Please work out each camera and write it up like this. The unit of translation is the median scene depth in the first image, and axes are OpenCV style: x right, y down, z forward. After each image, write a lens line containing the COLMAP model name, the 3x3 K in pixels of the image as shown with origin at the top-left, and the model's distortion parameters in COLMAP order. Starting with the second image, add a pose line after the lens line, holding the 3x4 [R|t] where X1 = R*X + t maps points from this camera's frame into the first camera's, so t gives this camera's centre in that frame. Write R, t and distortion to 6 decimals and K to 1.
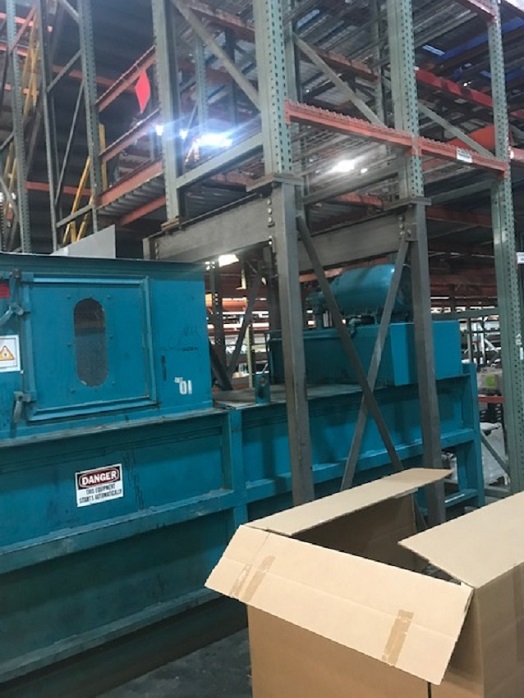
lens RADIAL K [[571.8, 0, 262.0], [0, 571.8, 349.0], [0, 0, 1]] dist [0.024120, 0.010906]
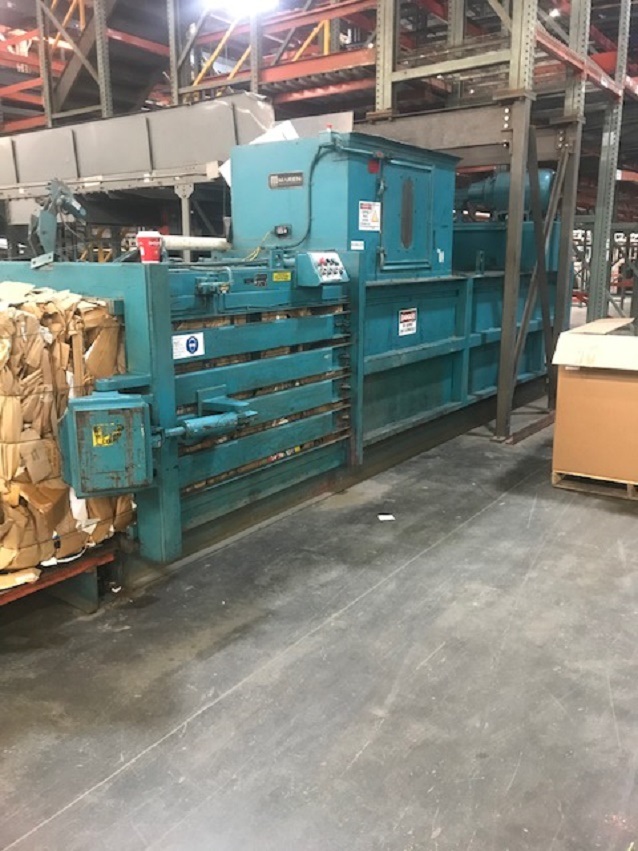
lens RADIAL K [[697.1, 0, 319.0], [0, 697.1, 425.5], [0, 0, 1]] dist [0.024120, 0.010906]
pose [[0.961436, -0.001766, 0.275023, -0.850546], [-0.059705, 0.974792, 0.214979, 0.116869], [-0.268470, -0.223109, 0.937095, -0.516352]]
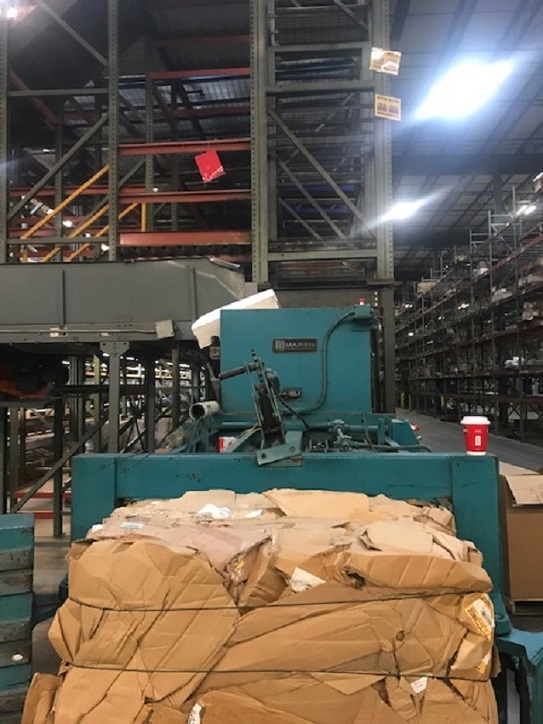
lens RADIAL K [[593.1, 0, 271.5], [0, 593.1, 362.0], [0, 0, 1]] dist [0.024120, 0.010906]
pose [[0.675607, 0.085758, 0.732257, -1.407114], [-0.028911, 0.995530, -0.089917, 0.085752], [-0.736695, 0.039578, 0.675066, 0.134301]]
